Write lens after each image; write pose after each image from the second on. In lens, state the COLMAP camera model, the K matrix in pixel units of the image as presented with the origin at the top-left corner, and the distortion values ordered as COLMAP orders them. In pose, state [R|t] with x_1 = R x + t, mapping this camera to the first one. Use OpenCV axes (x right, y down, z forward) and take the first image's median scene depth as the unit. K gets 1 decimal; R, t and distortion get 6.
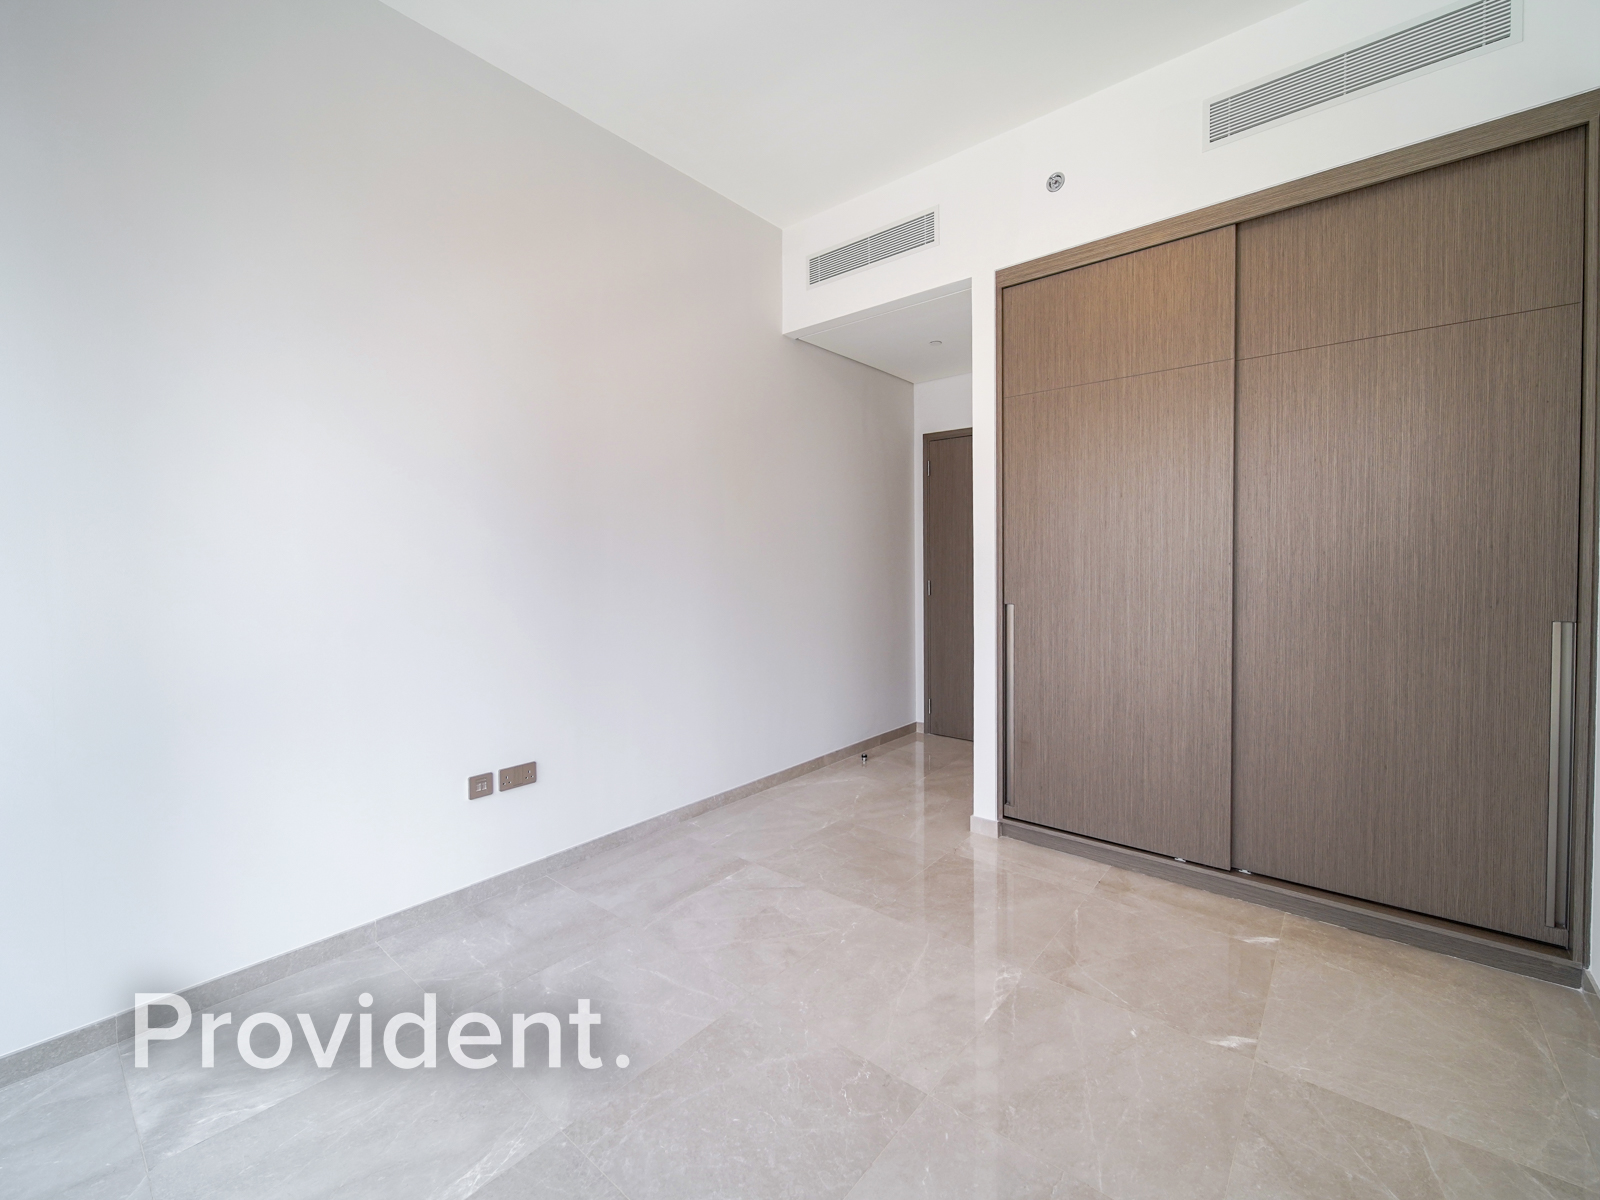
lens RADIAL K [[652.0, 0, 801.8], [0, 652.0, 569.9], [0, 0, 1]] dist [0.001466, -0.000736]
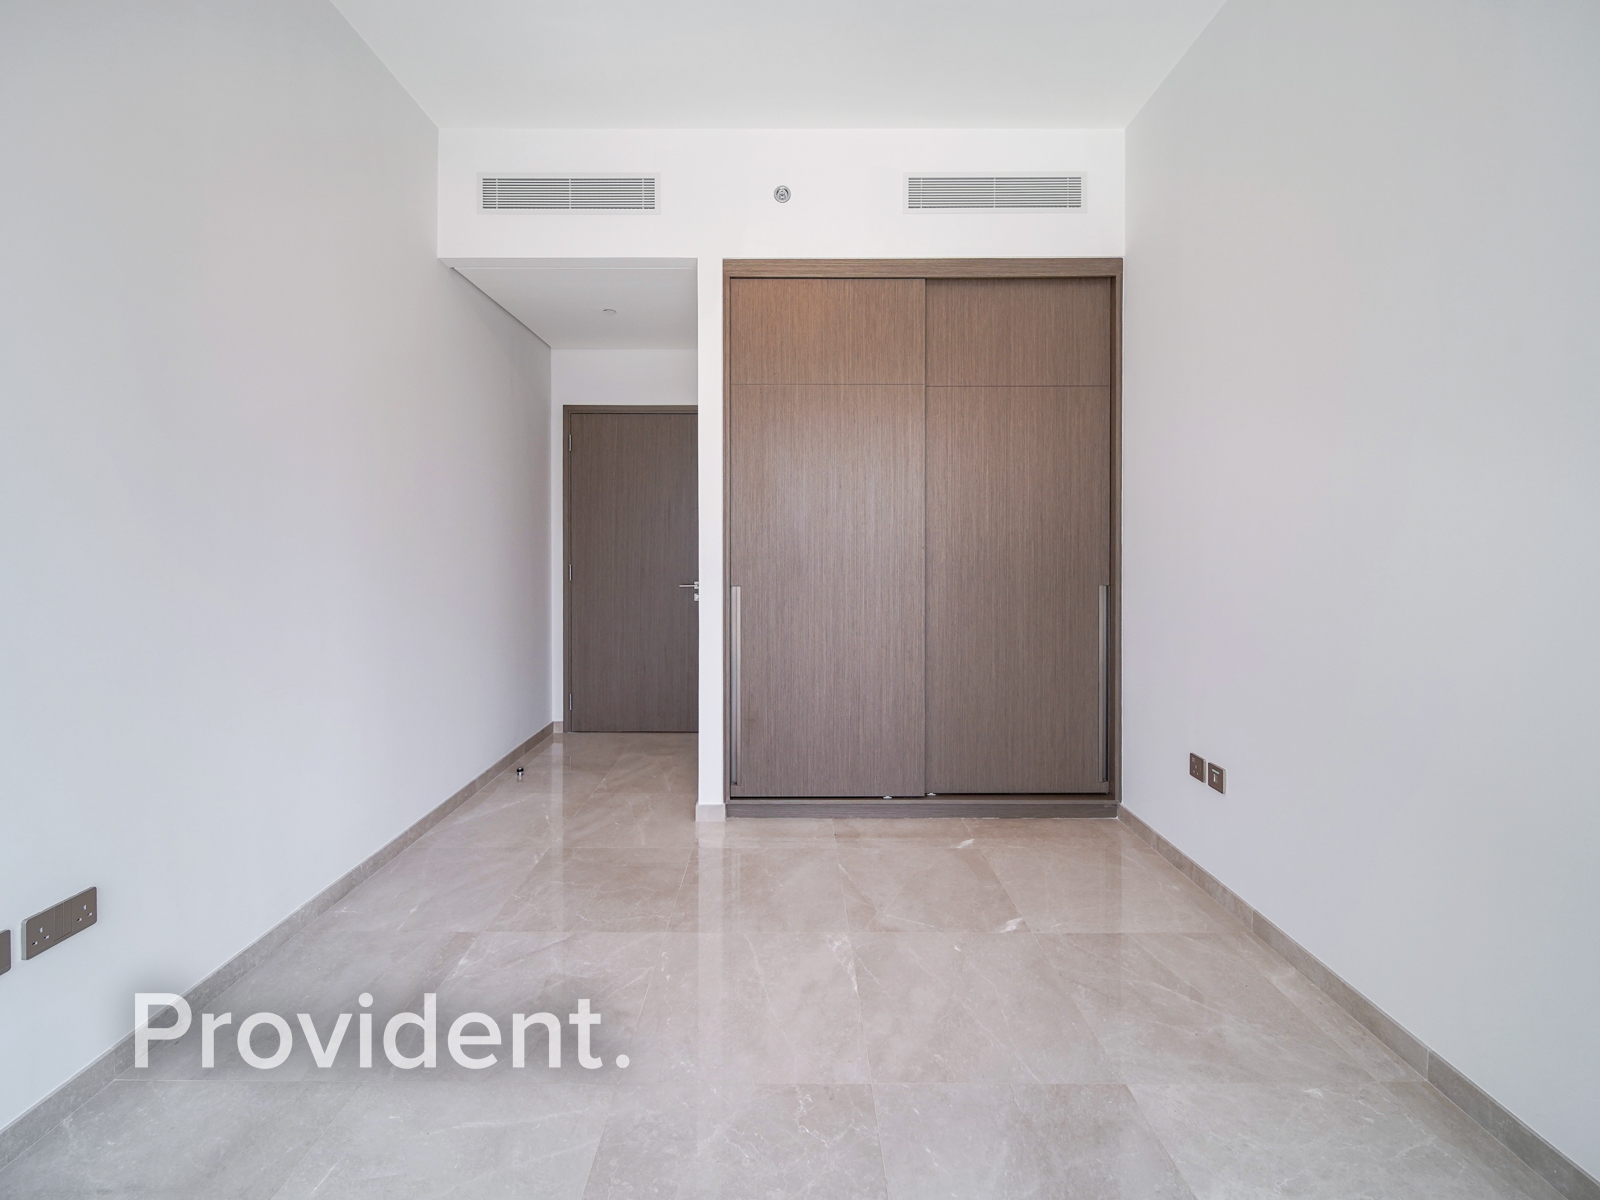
lens RADIAL K [[660.6, 0, 797.4], [0, 660.6, 539.3], [0, 0, 1]] dist [-0.001872, -0.000220]
pose [[0.779131, 0.012878, 0.626729, -0.305118], [0.000801, 0.999768, -0.021539, 0.001603], [-0.626861, 0.017284, 0.778939, 0.161391]]
